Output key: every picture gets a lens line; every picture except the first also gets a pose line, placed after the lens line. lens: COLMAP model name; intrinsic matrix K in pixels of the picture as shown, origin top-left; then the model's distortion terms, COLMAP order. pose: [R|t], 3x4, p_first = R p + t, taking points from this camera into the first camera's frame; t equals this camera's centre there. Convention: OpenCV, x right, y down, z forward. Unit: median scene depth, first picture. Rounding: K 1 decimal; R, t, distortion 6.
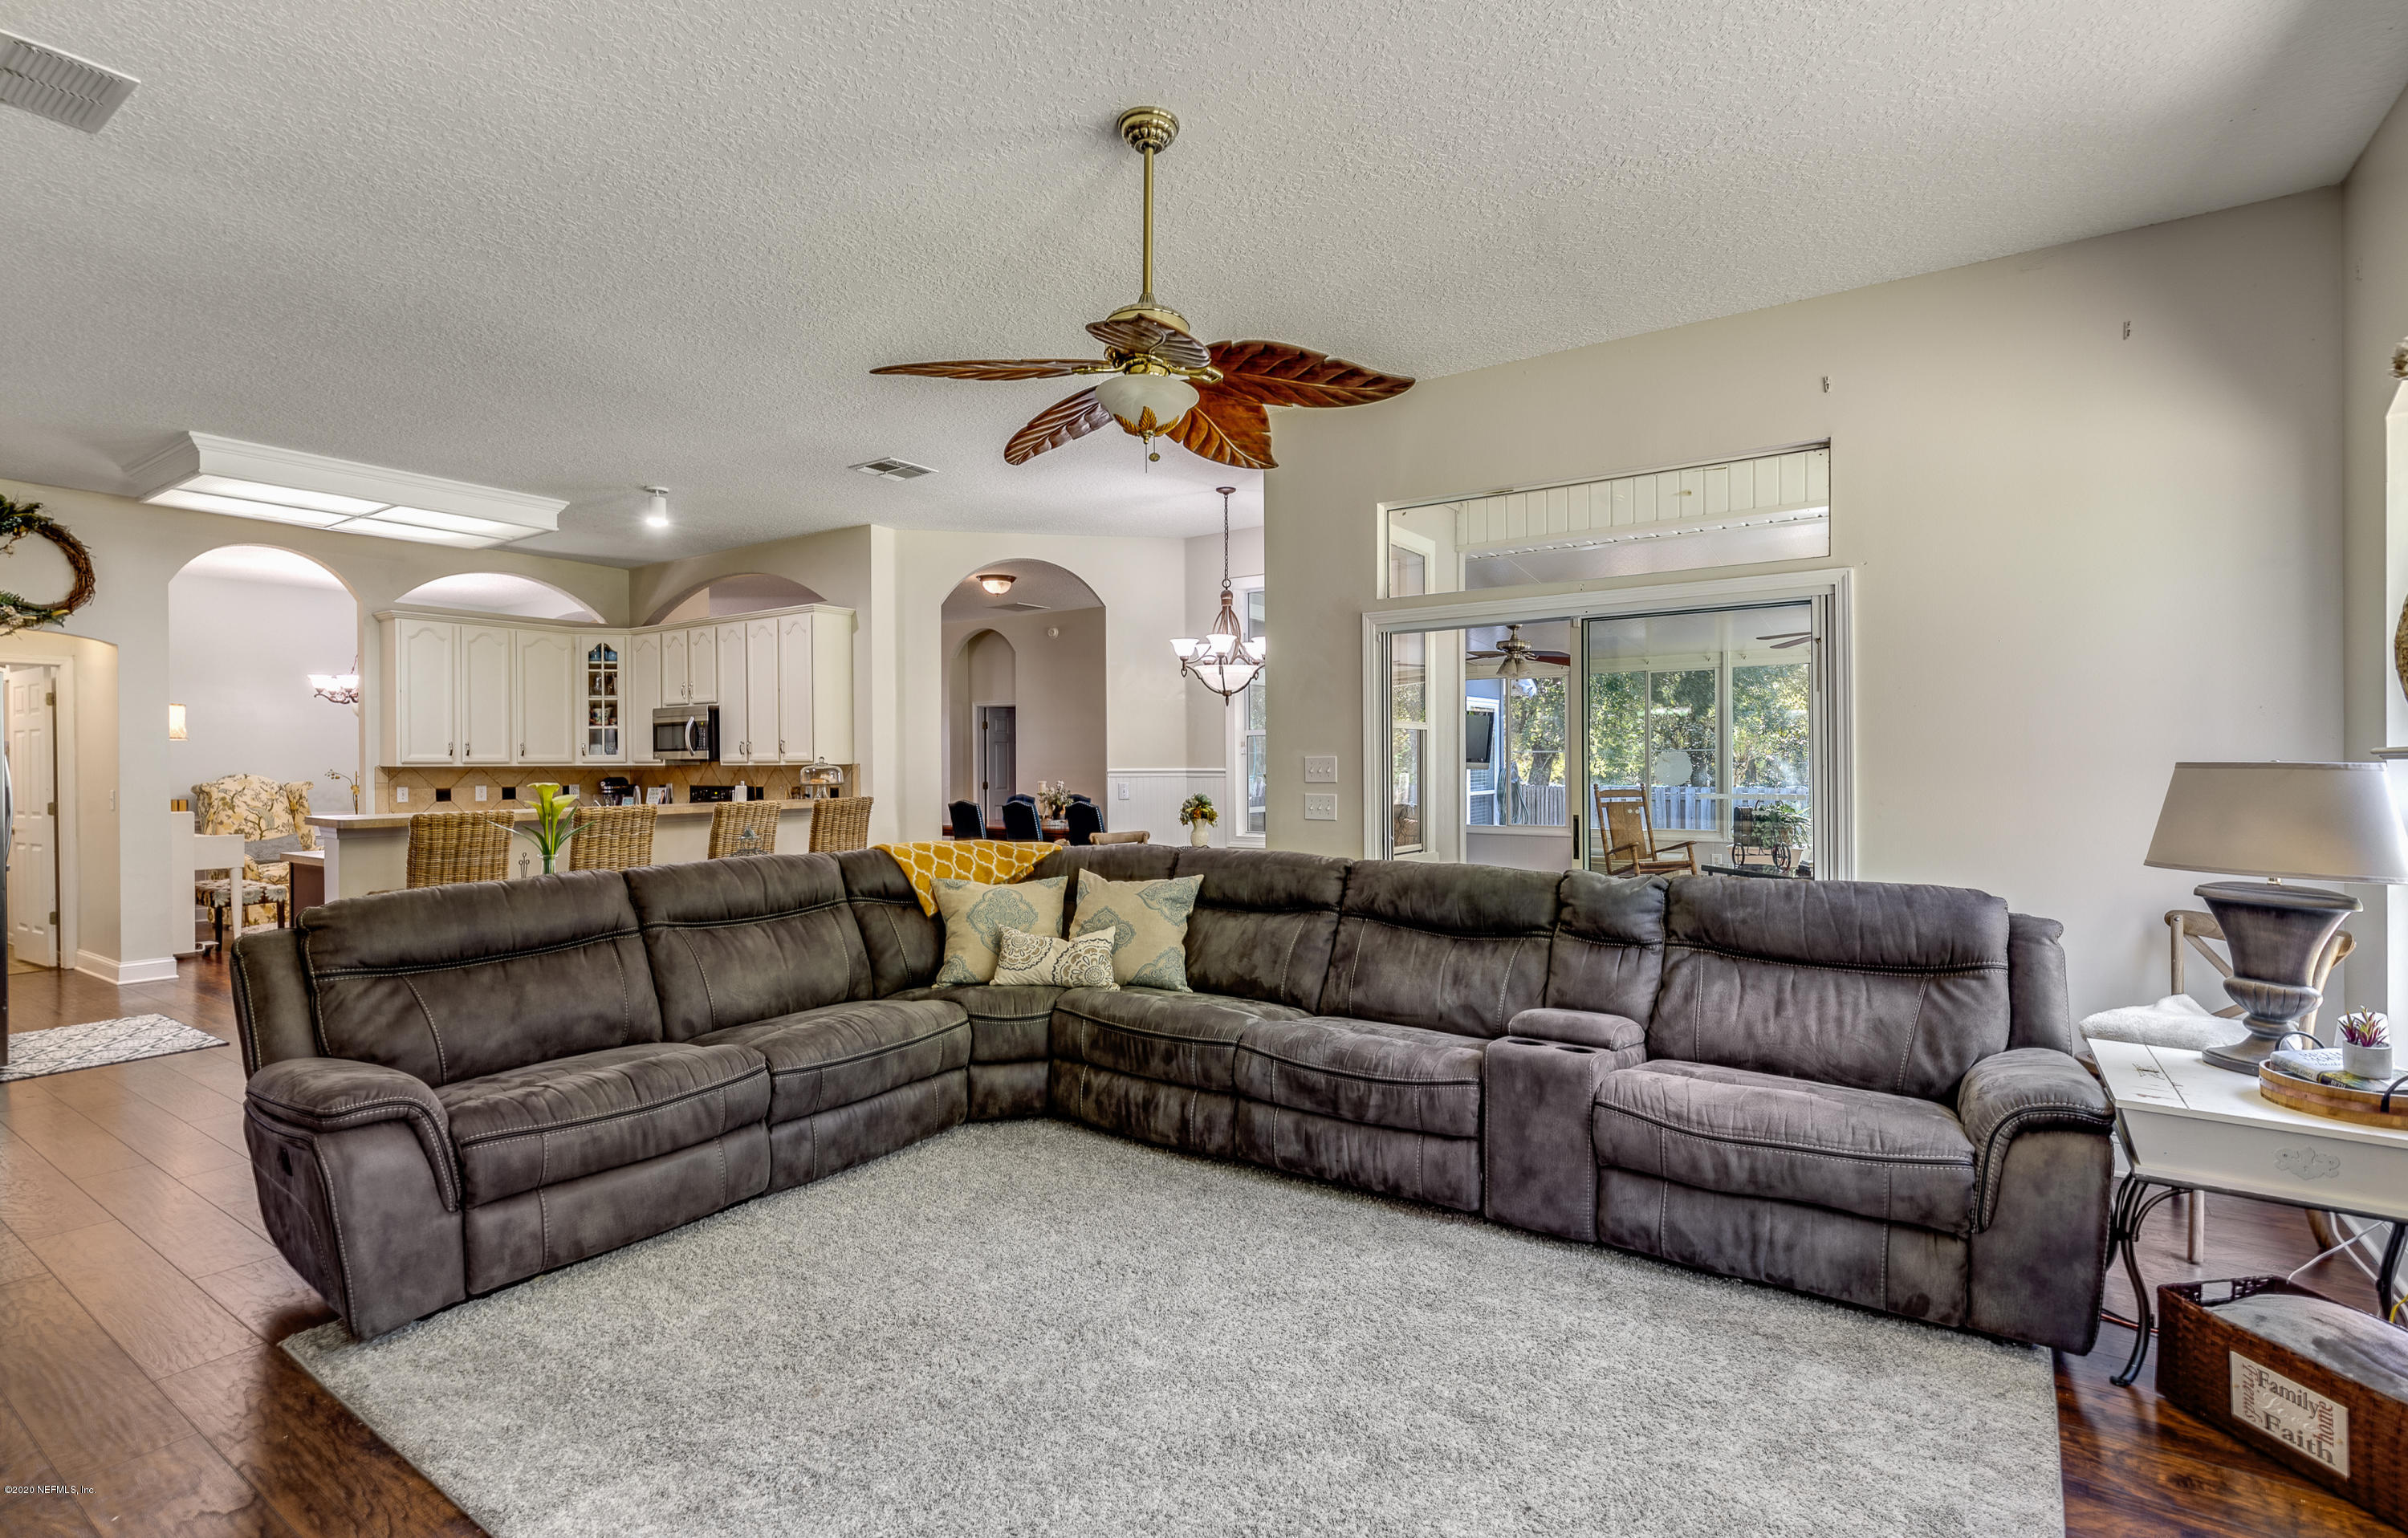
lens RADIAL K [[1113.8, 0, 1203.3], [0, 1113.8, 769.5], [0, 0, 1]] dist [0.012416, 0.000147]
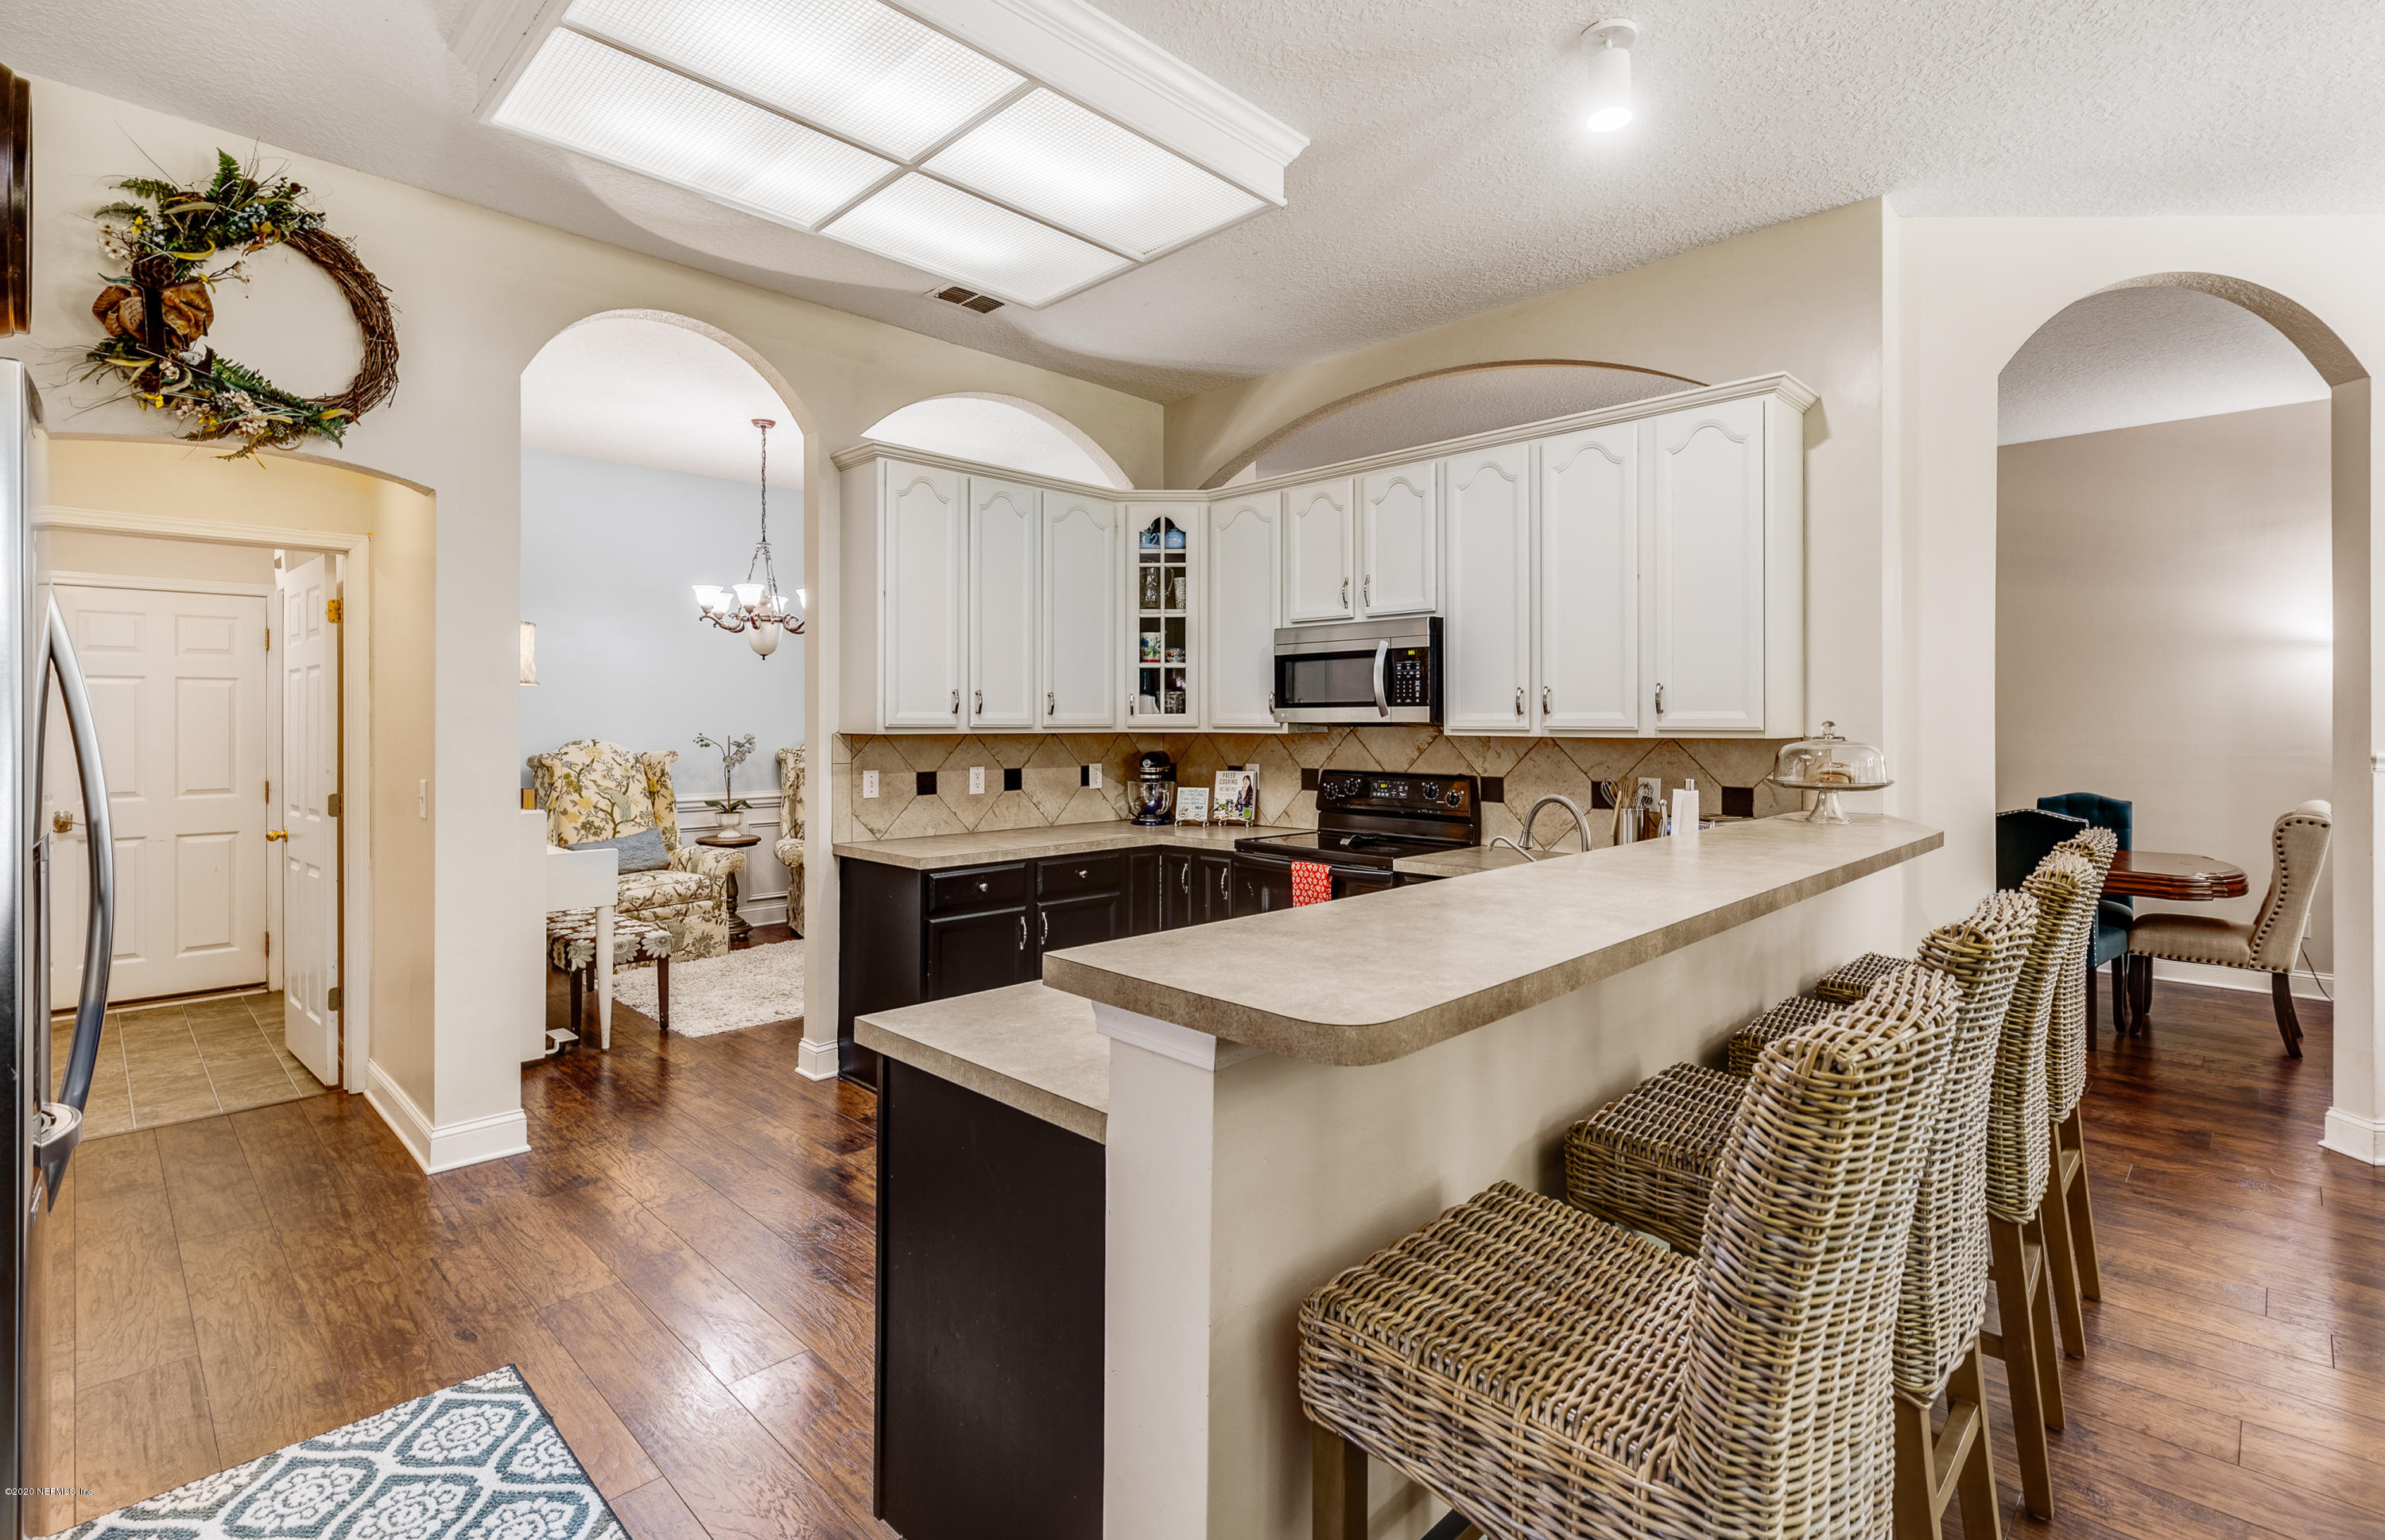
lens RADIAL K [[1081.9, 0, 1150.1], [0, 1081.9, 718.1], [0, 0, 1]] dist [0.000032, -0.000209]
pose [[0.983081, 0.004775, -0.183109, -0.473961], [-0.006281, 0.999951, -0.007642, -0.006680], [0.183063, 0.008663, 0.983063, 0.494024]]
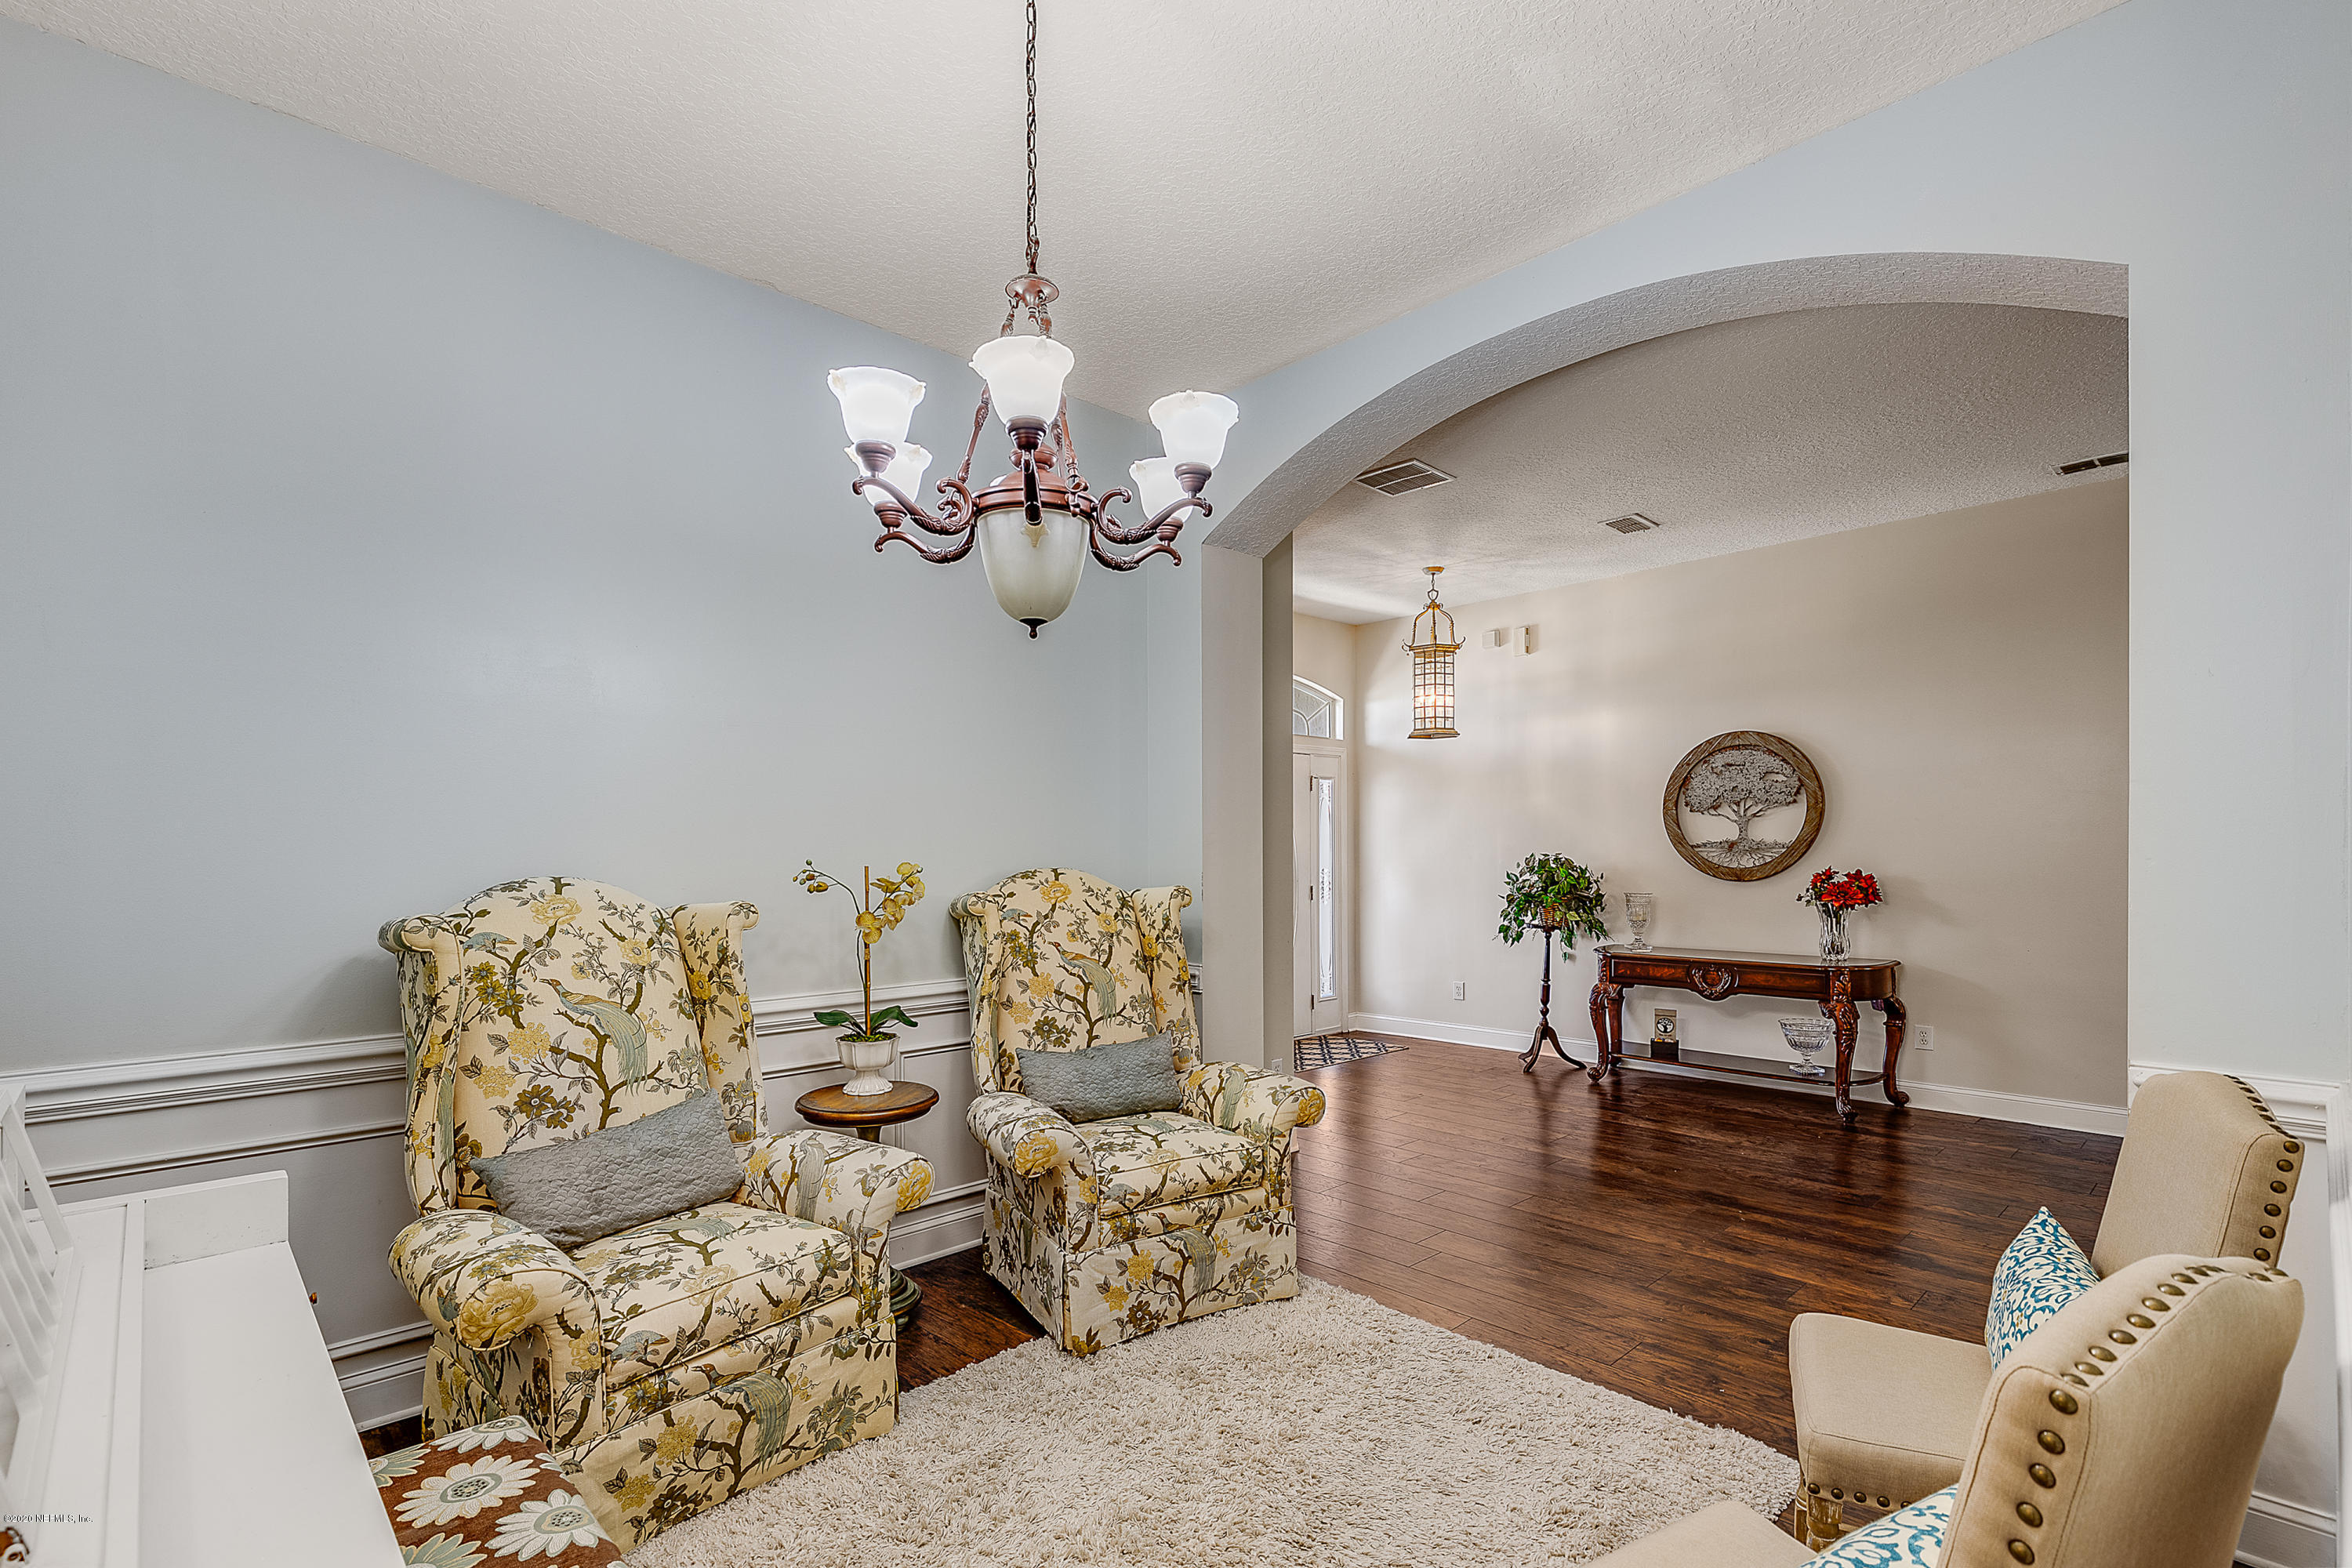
lens RADIAL K [[1075.5, 0, 1167.0], [0, 1075.5, 850.0], [0, 0, 1]] dist [-0.003866, -0.000501]
pose [[0.980091, 0.002793, -0.198530, -0.765020], [-0.003408, 0.999990, -0.002755, -0.002613], [0.198520, 0.003377, 0.980091, 0.903343]]
